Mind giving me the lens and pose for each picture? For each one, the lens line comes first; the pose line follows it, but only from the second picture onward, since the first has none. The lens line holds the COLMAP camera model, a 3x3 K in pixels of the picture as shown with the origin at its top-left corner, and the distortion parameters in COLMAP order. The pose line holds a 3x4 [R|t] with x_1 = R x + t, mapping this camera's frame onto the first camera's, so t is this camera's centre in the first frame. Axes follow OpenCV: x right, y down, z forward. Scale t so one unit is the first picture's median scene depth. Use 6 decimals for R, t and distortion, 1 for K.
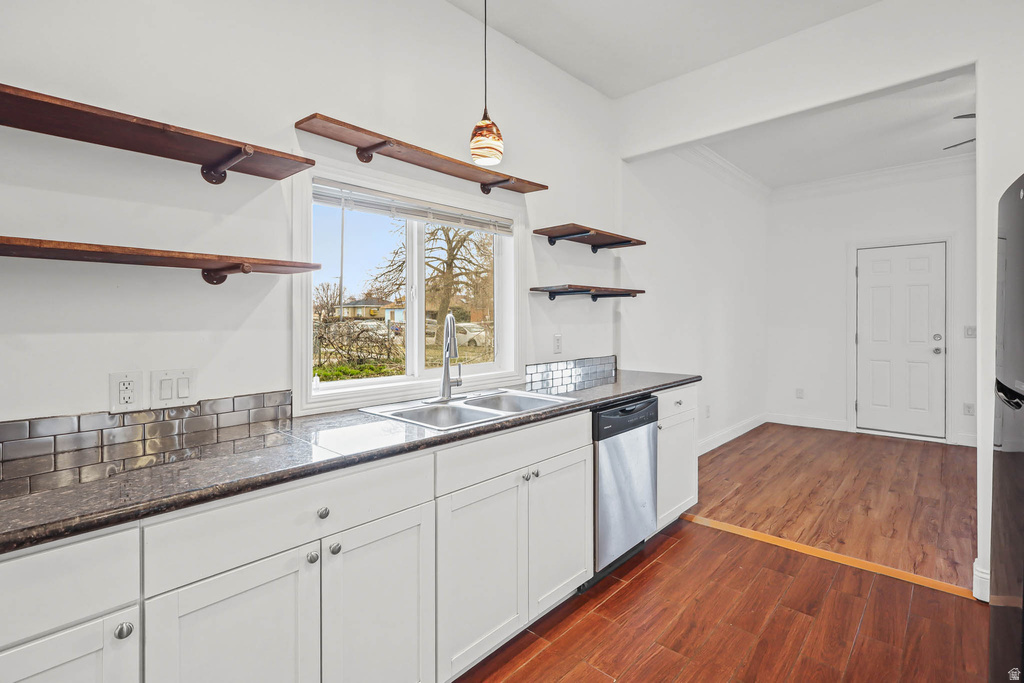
lens RADIAL K [[483.7, 0, 511.7], [0, 483.7, 314.7], [0, 0, 1]] dist [0.000430, 0.000417]
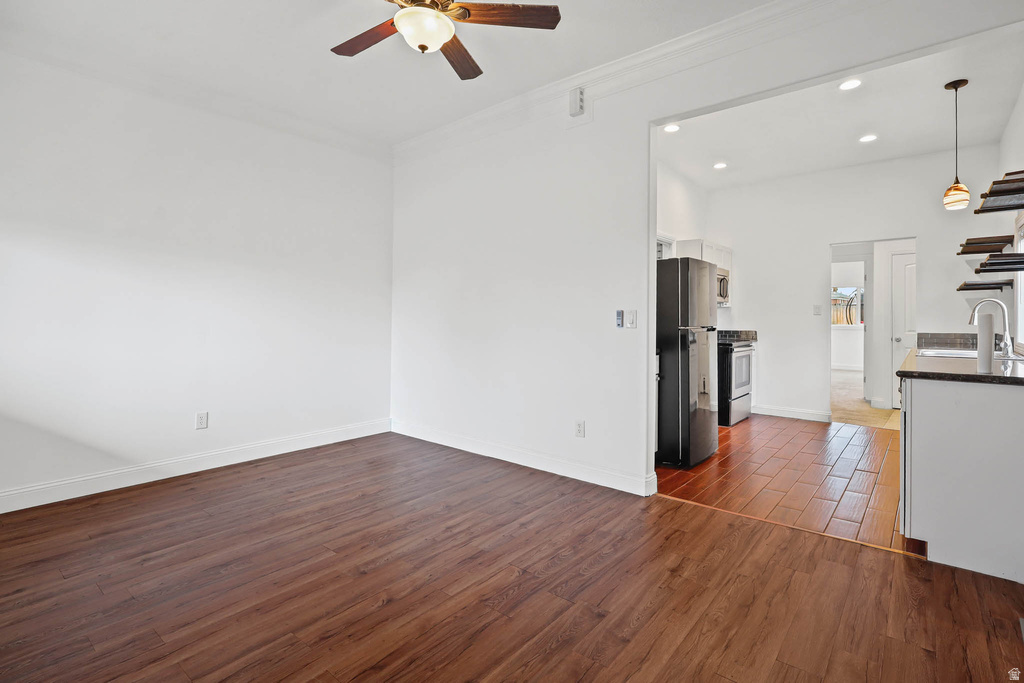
lens RADIAL K [[486.5, 0, 532.4], [0, 486.5, 316.4], [0, 0, 1]] dist [0.000975, 0.000542]
pose [[-0.997515, -0.003484, -0.070368, 1.026009], [-0.003145, 0.999983, -0.004931, 0.047838], [0.070384, -0.004697, -0.997509, 1.739563]]
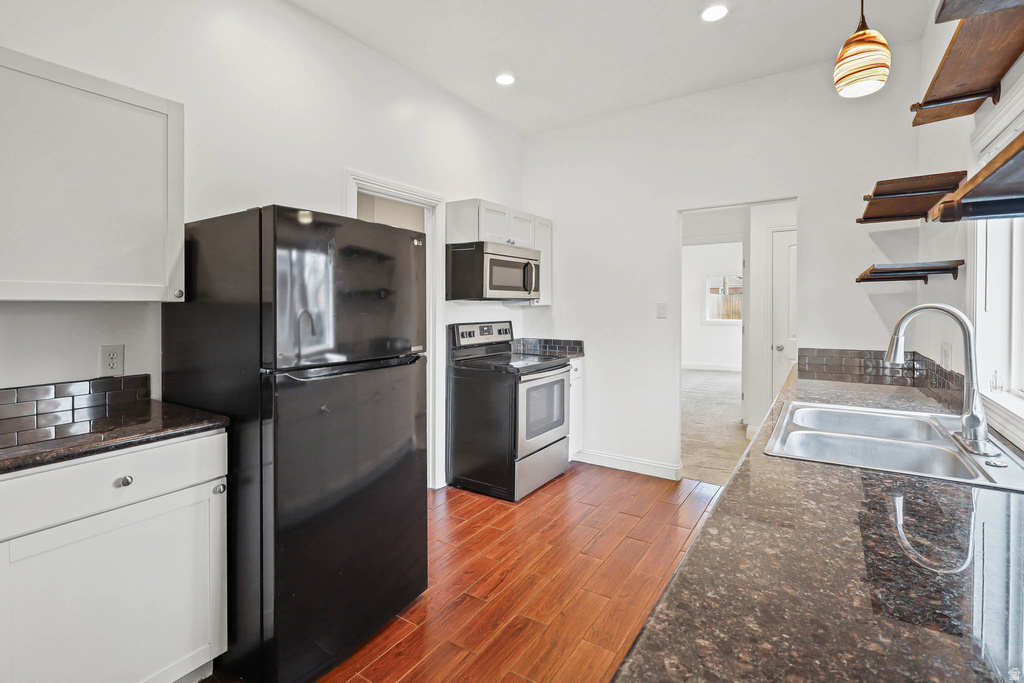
lens RADIAL K [[483.7, 0, 511.7], [0, 483.7, 314.7], [0, 0, 1]] dist [0.000430, 0.000417]
pose [[-0.984846, 0.006553, -0.173305, 0.411898], [0.003962, 0.999875, 0.015296, 0.002577], [0.173384, 0.014377, -0.984749, 1.118656]]
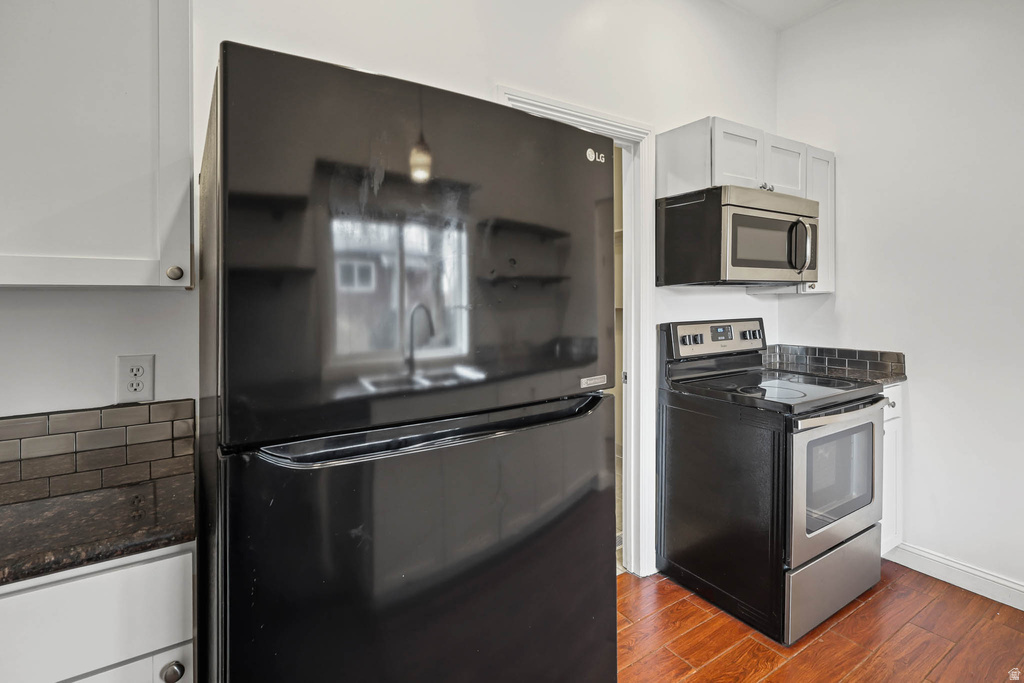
lens RADIAL K [[500.5, 0, 507.4], [0, 500.5, 304.8], [0, 0, 1]] dist [-0.000037, 0.000531]
pose [[-0.969573, 0.008384, 0.244657, 0.399961], [0.010396, 0.999922, 0.006932, 0.006274], [-0.244580, 0.009265, -0.969585, 0.763741]]
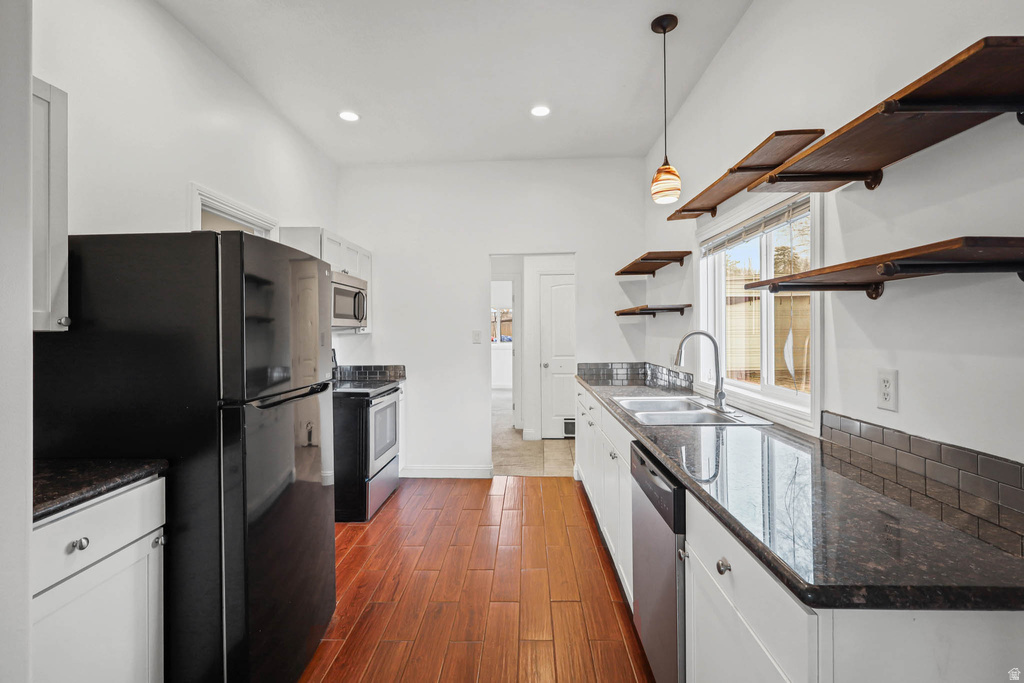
lens RADIAL K [[472.3, 0, 510.4], [0, 472.3, 335.1], [0, 0, 1]] dist [-0.000601, 0.000183]
pose [[-0.754679, 0.011350, -0.655997, 0.673241], [0.010921, 0.999929, 0.004737, 0.001113], [0.656004, -0.003589, -0.754749, 1.117872]]
